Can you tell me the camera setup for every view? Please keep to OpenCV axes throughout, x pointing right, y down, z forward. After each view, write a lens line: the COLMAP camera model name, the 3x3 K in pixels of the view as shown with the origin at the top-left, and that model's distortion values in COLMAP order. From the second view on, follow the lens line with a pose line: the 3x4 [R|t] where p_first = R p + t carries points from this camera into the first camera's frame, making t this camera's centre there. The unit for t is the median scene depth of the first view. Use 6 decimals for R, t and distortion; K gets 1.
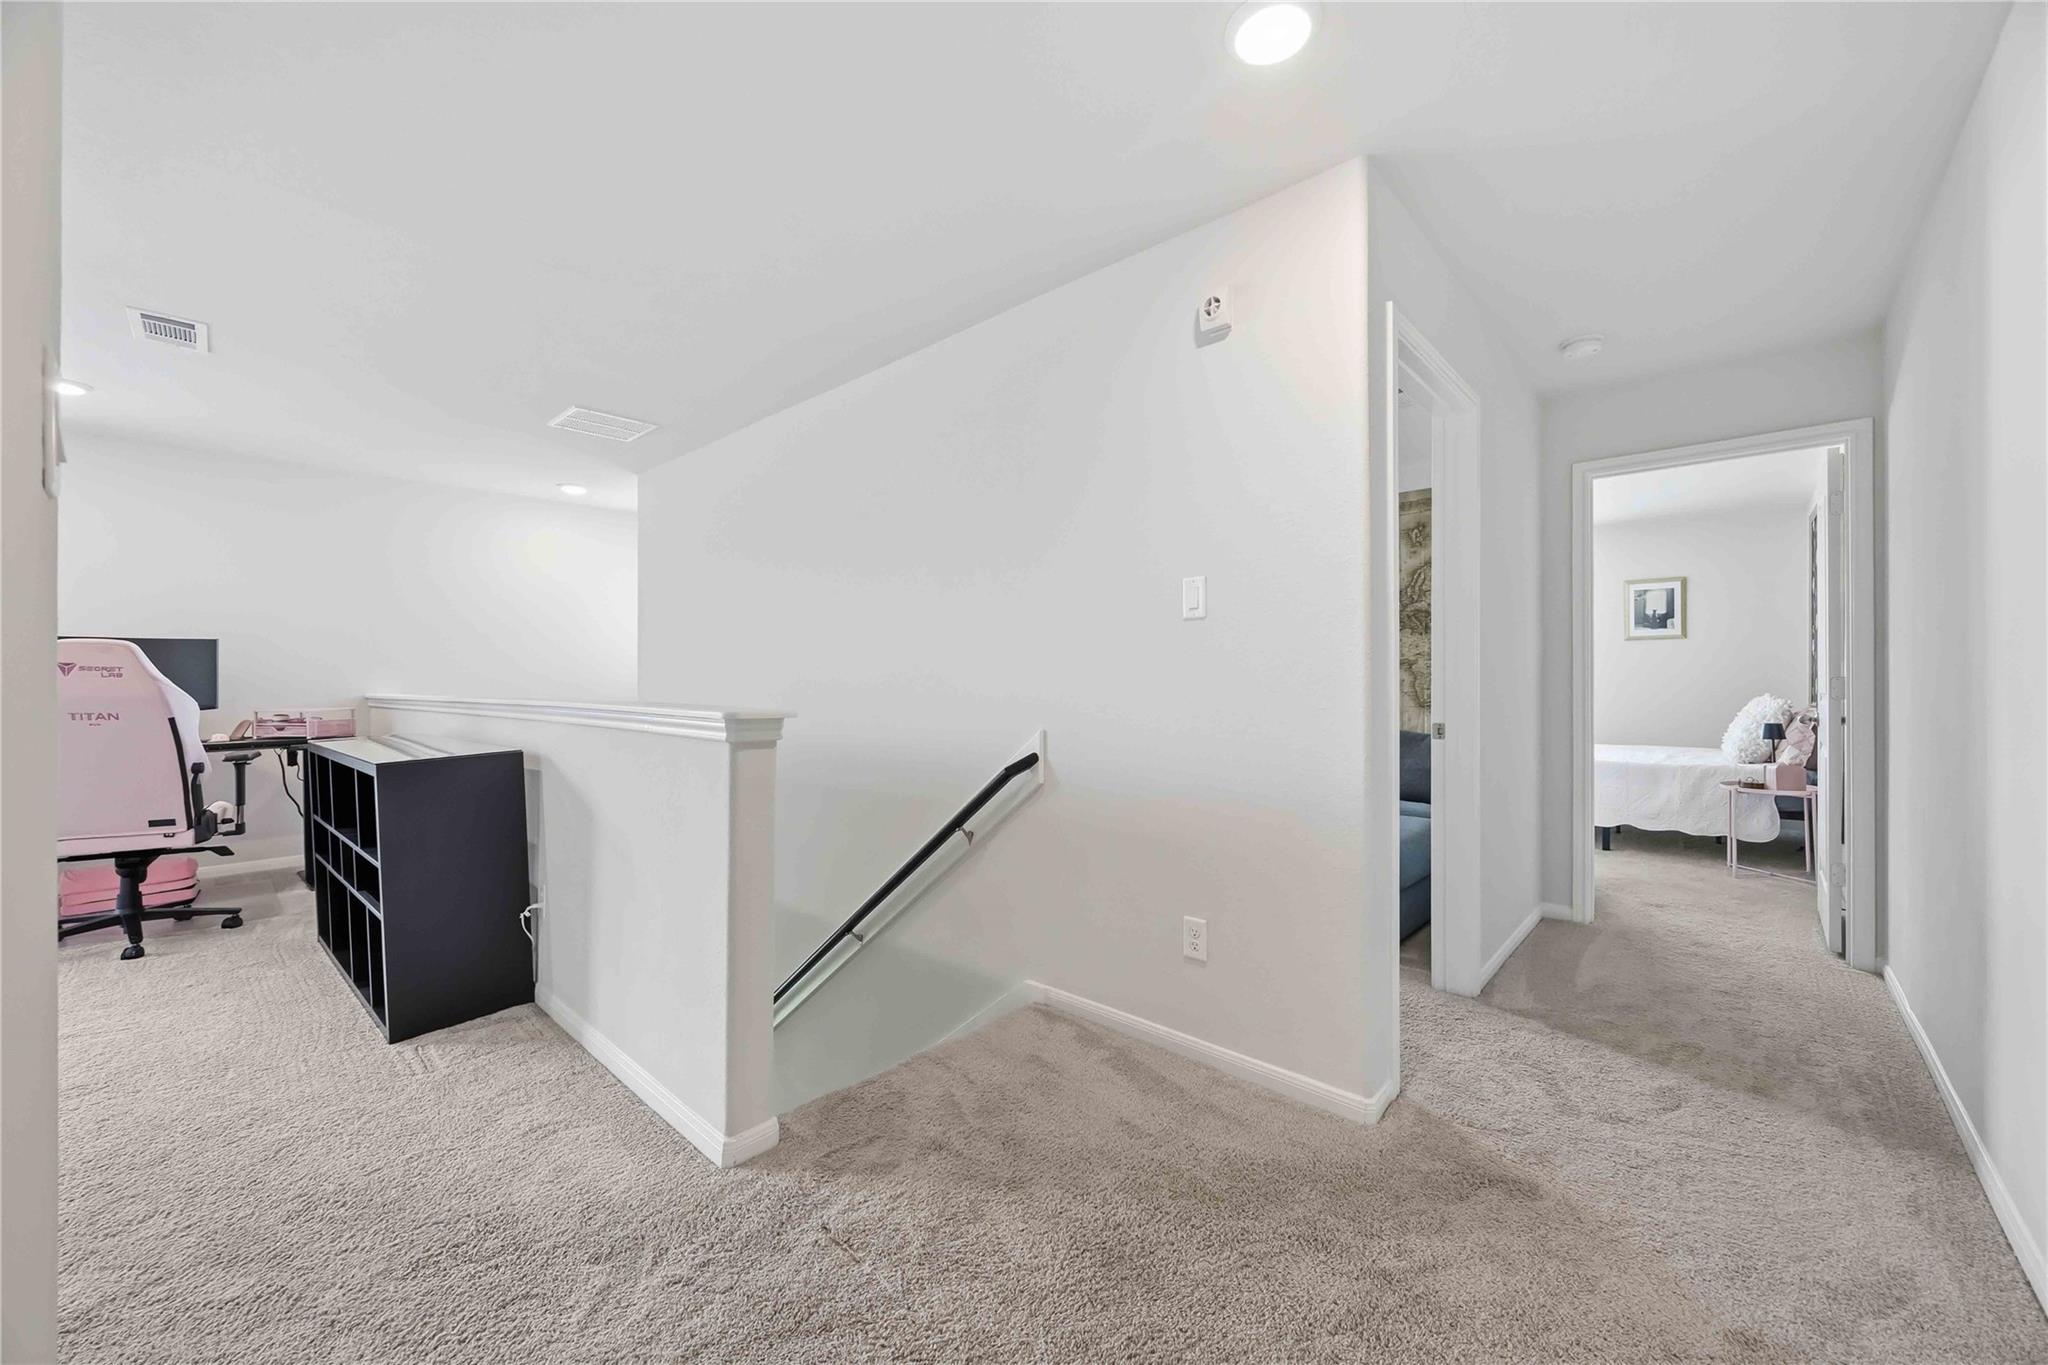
lens RADIAL K [[779.6, 0, 1019.7], [0, 779.6, 678.8], [0, 0, 1]] dist [-0.001543, -0.000263]
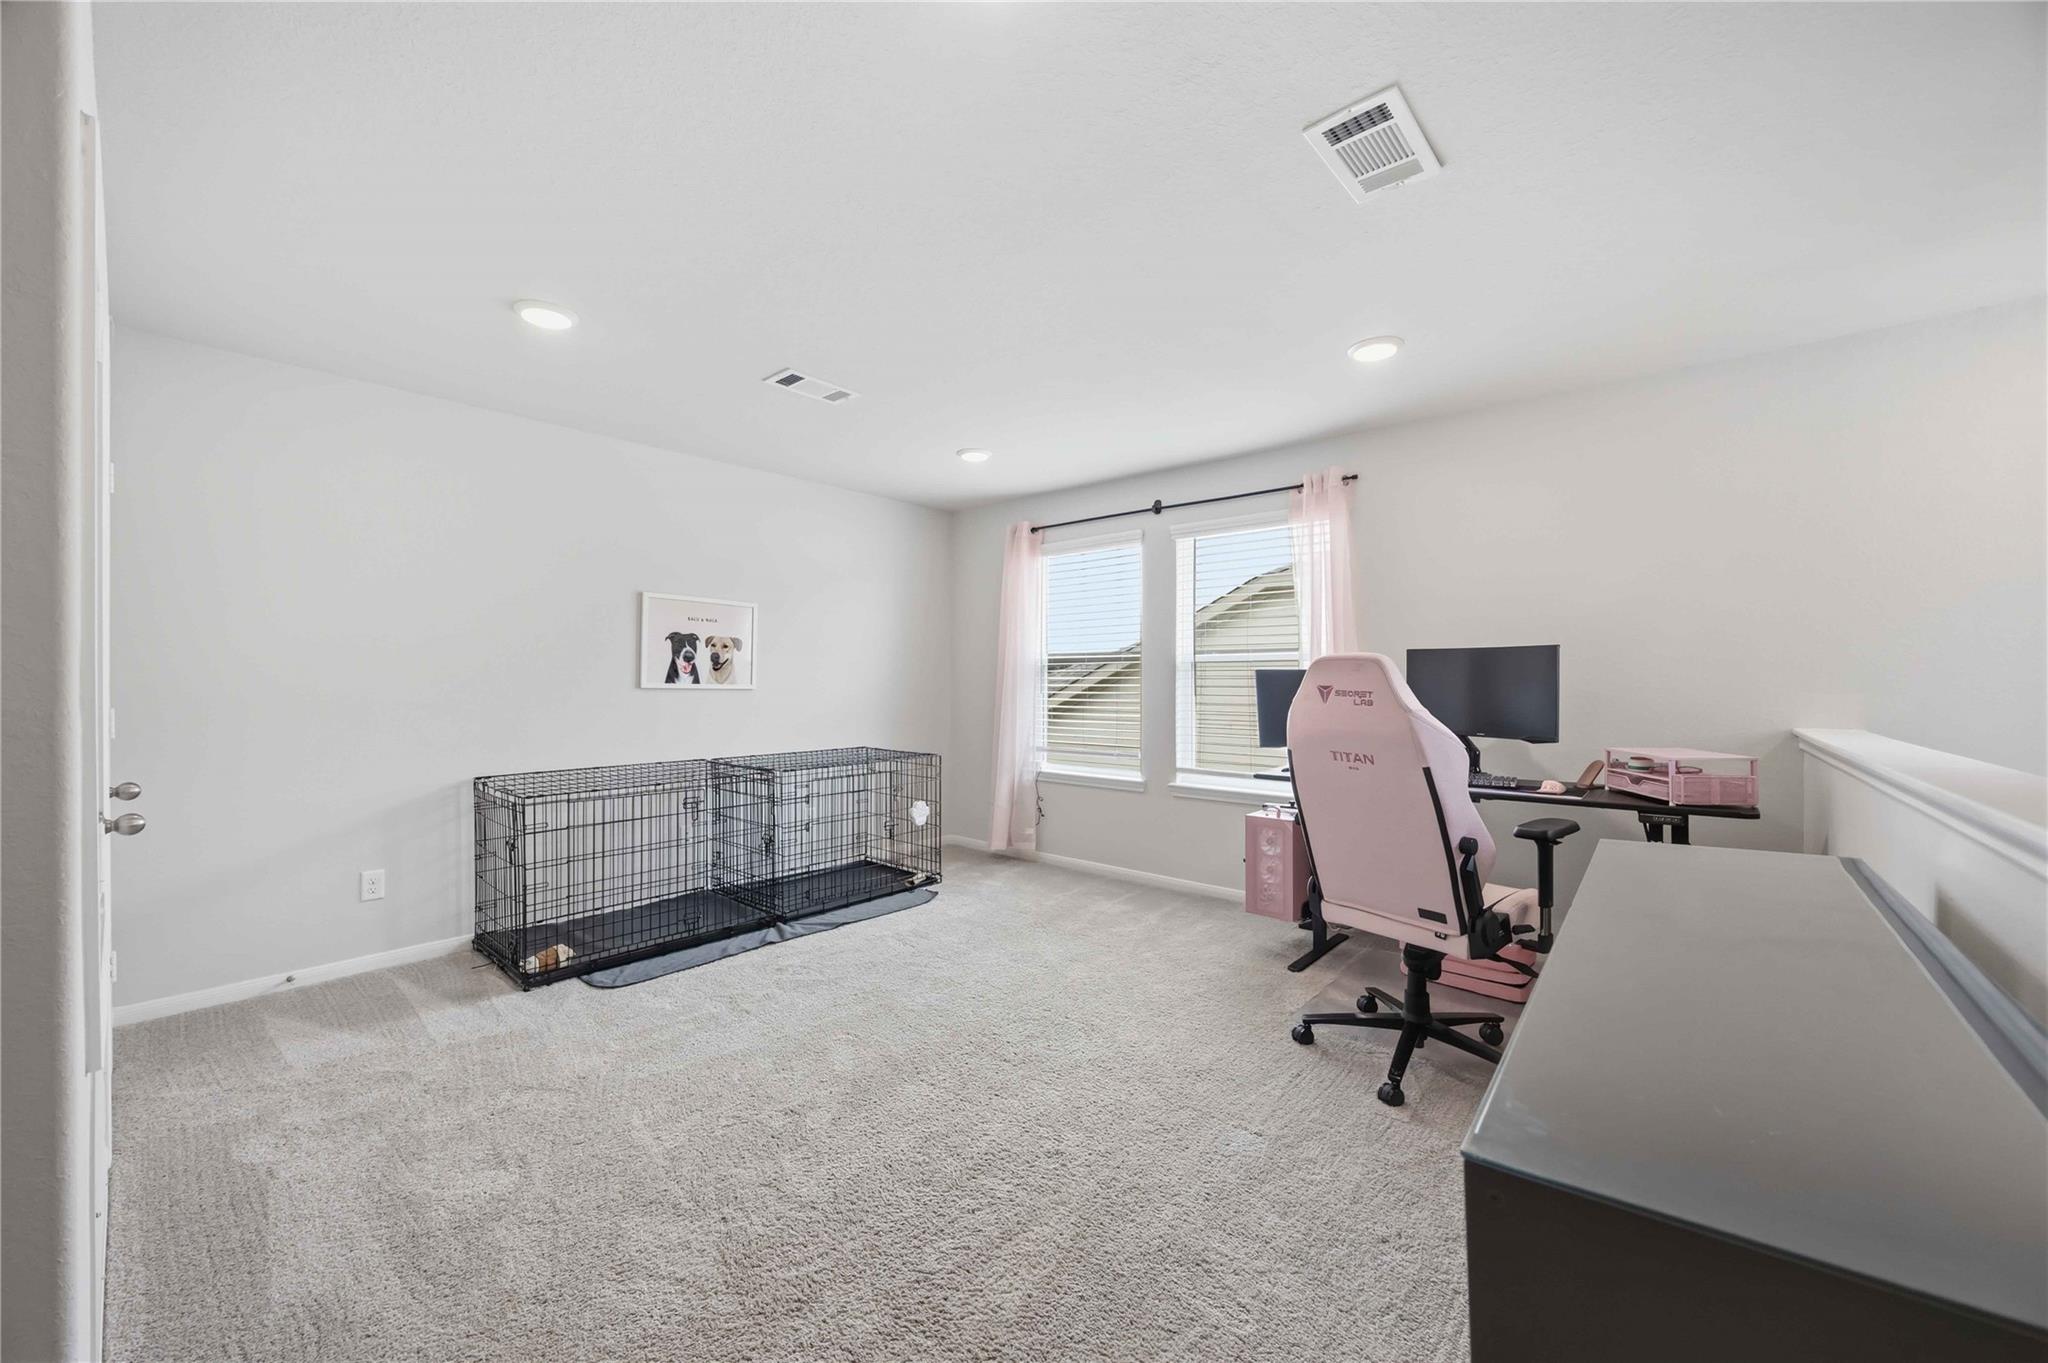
lens RADIAL K [[779.6, 0, 1019.6], [0, 779.6, 674.0], [0, 0, 1]] dist [-0.001543, -0.000263]
pose [[0.034885, -0.000868, -0.999391, -0.415792], [-0.004030, 0.999991, -0.001010, -0.026492], [0.999383, 0.004062, 0.034881, 0.596593]]
